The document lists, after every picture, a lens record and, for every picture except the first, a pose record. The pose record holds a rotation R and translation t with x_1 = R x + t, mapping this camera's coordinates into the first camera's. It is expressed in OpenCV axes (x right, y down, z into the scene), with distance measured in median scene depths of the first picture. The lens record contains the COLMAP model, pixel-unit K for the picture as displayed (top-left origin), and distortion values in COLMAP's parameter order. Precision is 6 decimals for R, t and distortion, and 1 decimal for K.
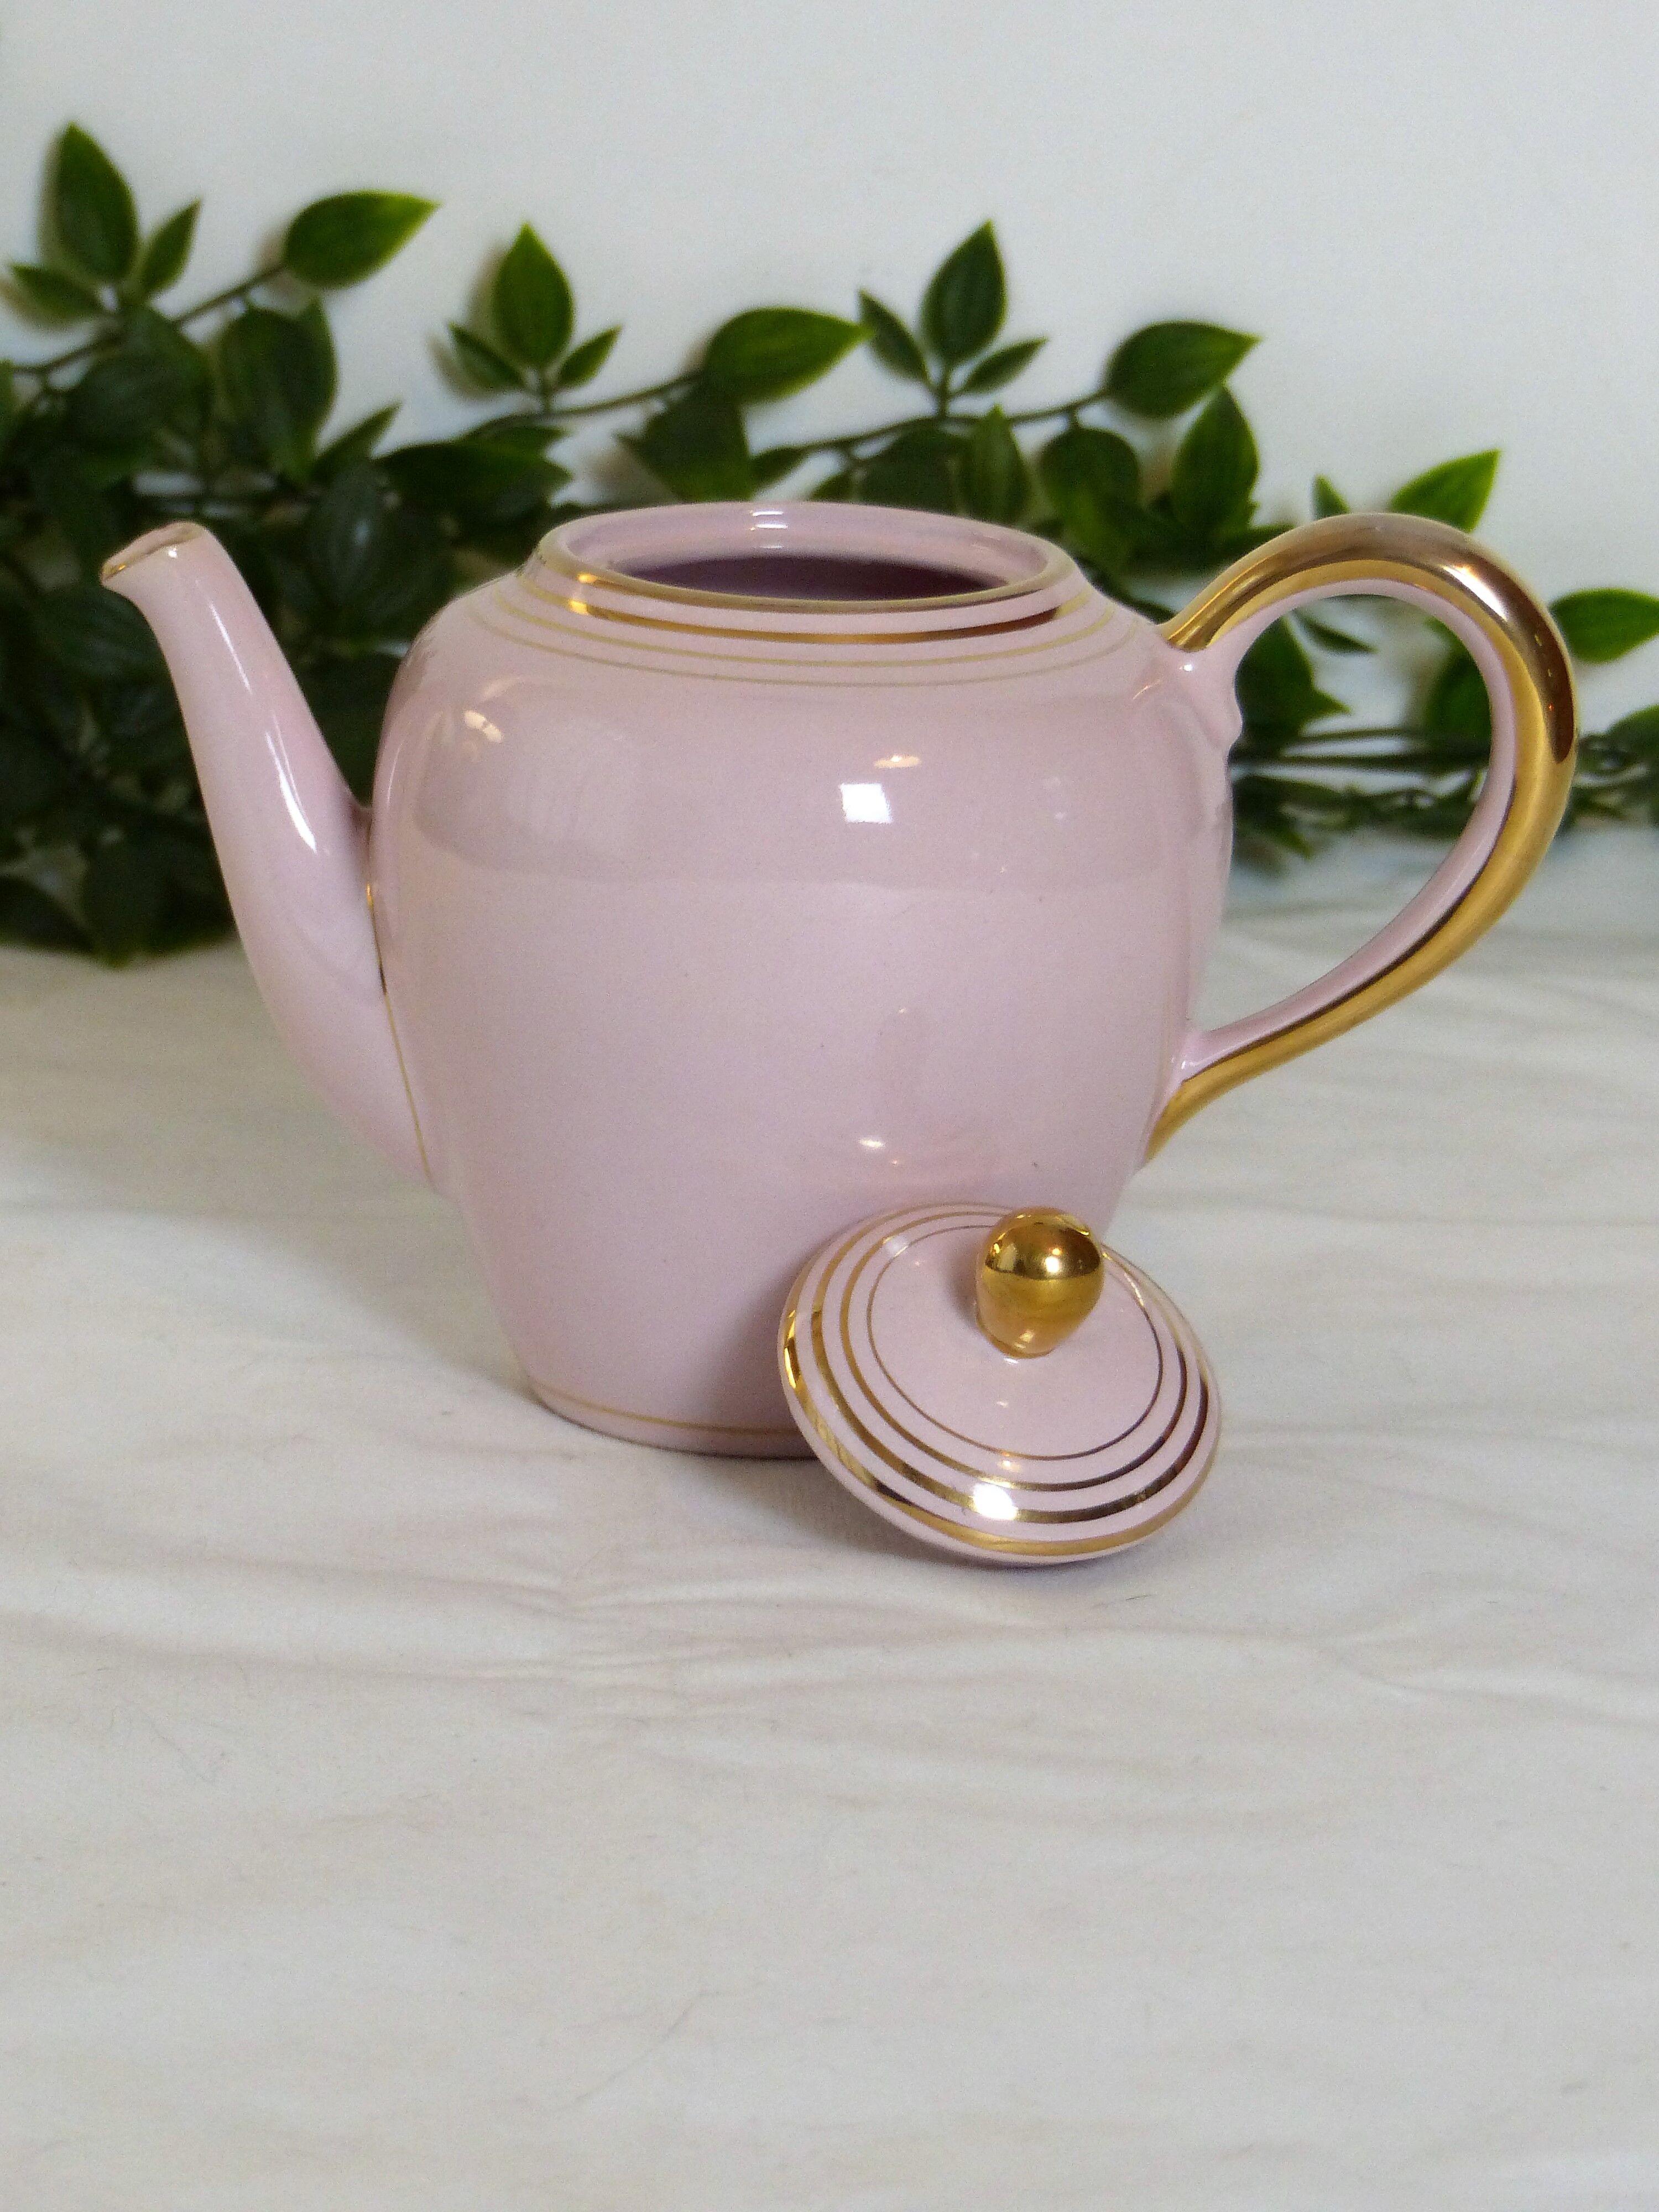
lens RADIAL K [[10835.8, 0, 829.5], [0, 10835.8, 1106.0], [0, 0, 1]] dist [1.292349, -90.863765]
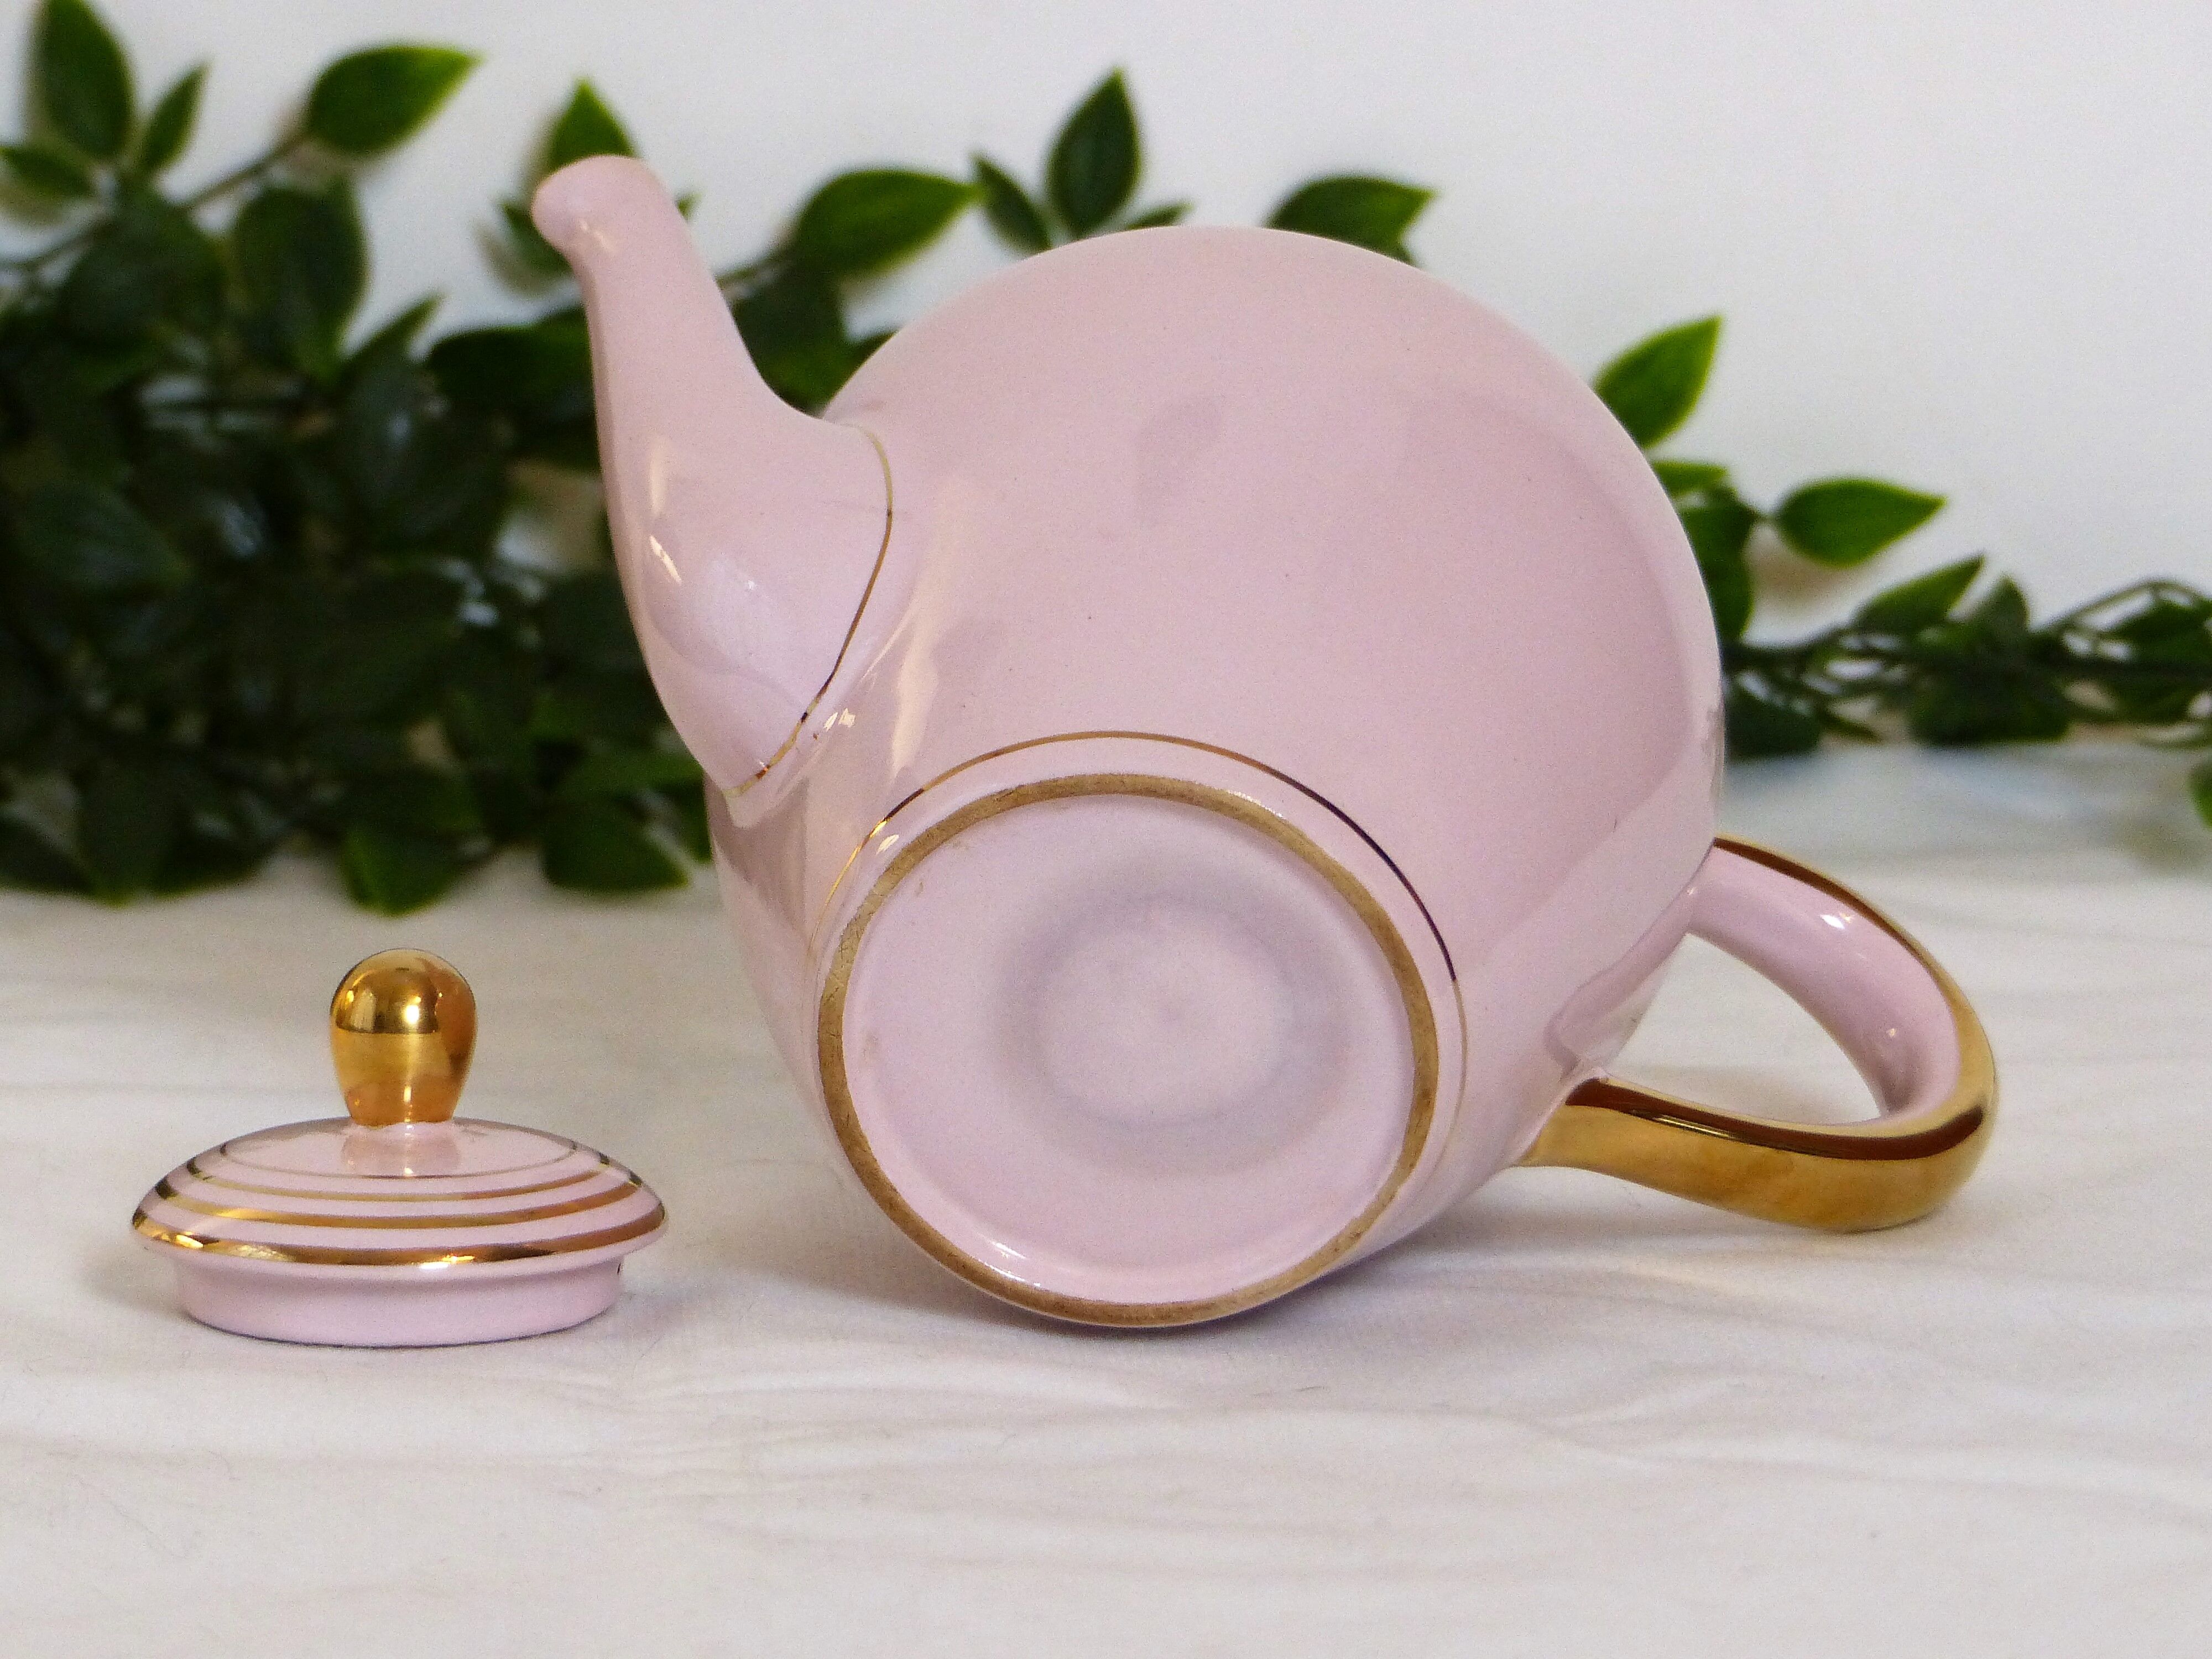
lens RADIAL K [[11618.6, 0, 1106.0], [0, 11618.6, 829.5], [0, 0, 1]] dist [-0.455278, -2.542508]
pose [[0.999533, -0.030405, 0.003110, 0.008985], [0.030563, 0.994272, -0.102413, 0.073806], [0.000022, 0.102461, 0.994737, 0.091184]]
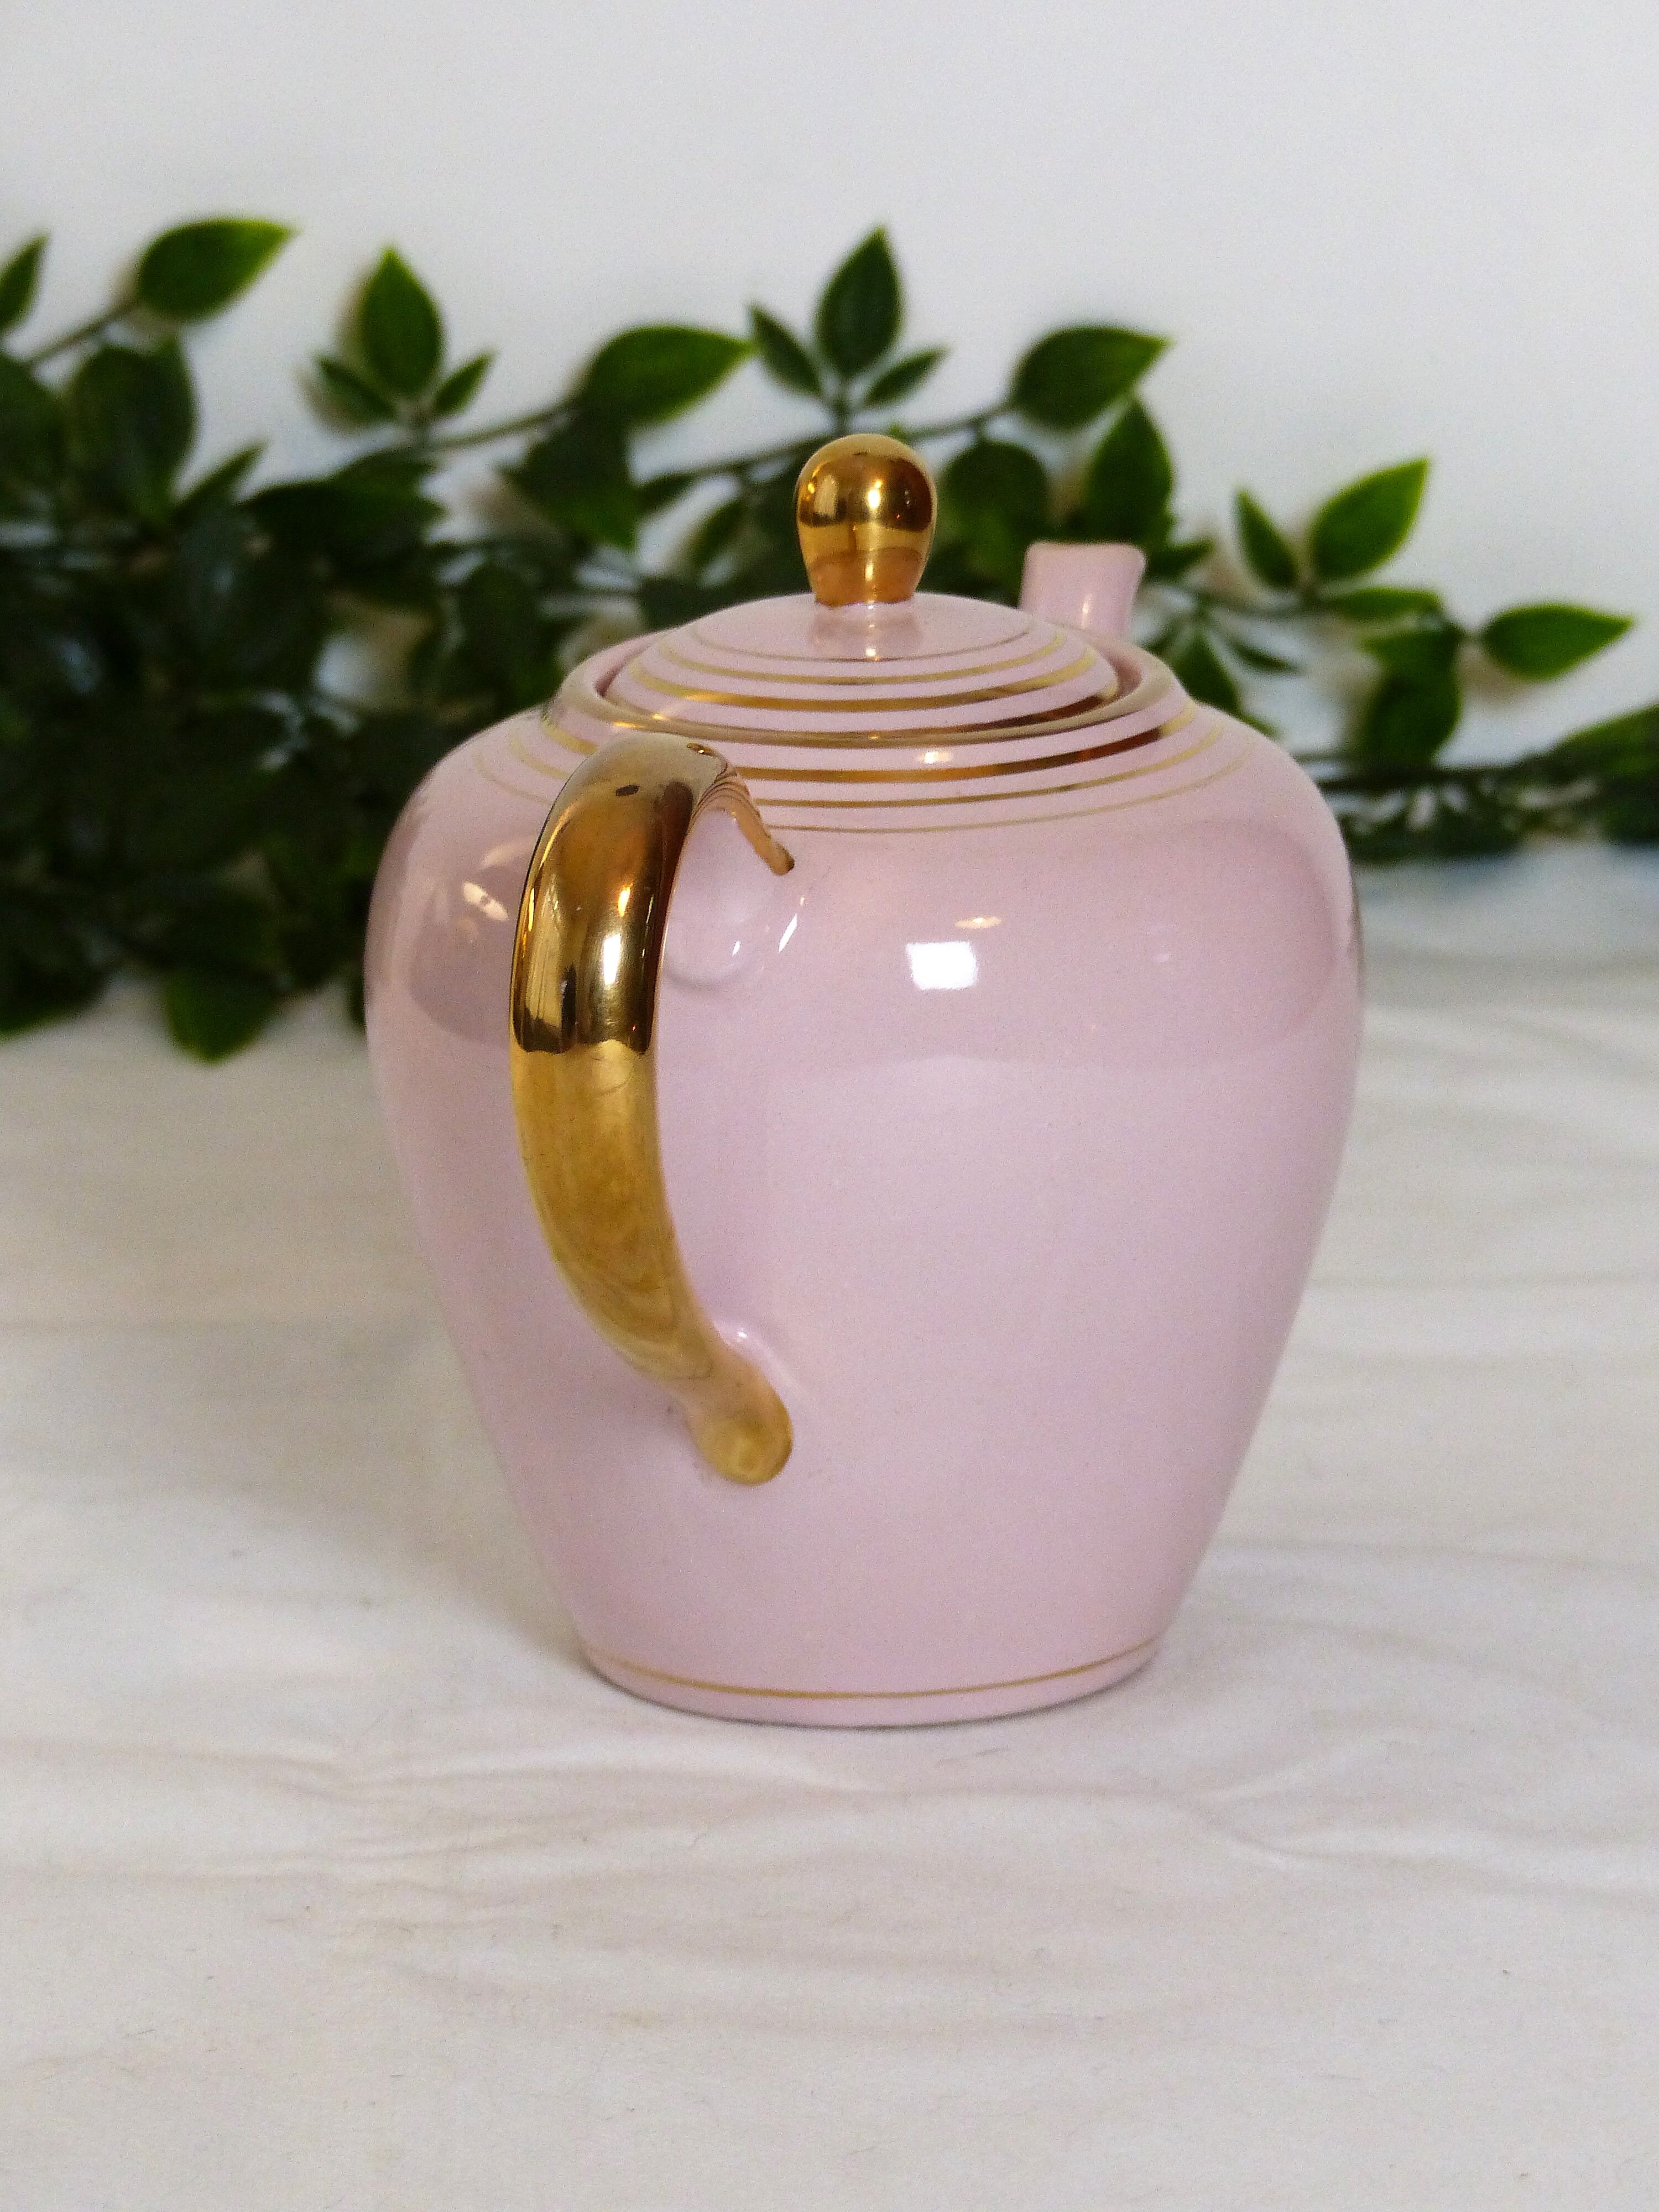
lens RADIAL K [[9319.6, 0, 829.5], [0, 9319.6, 1106.0], [0, 0, 1]] dist [-0.124776, 2.002108]
pose [[0.999077, -0.033160, -0.027294, 0.029965], [0.033314, 0.999431, 0.005229, -0.009359], [0.027105, -0.006134, 0.999614, 0.191597]]
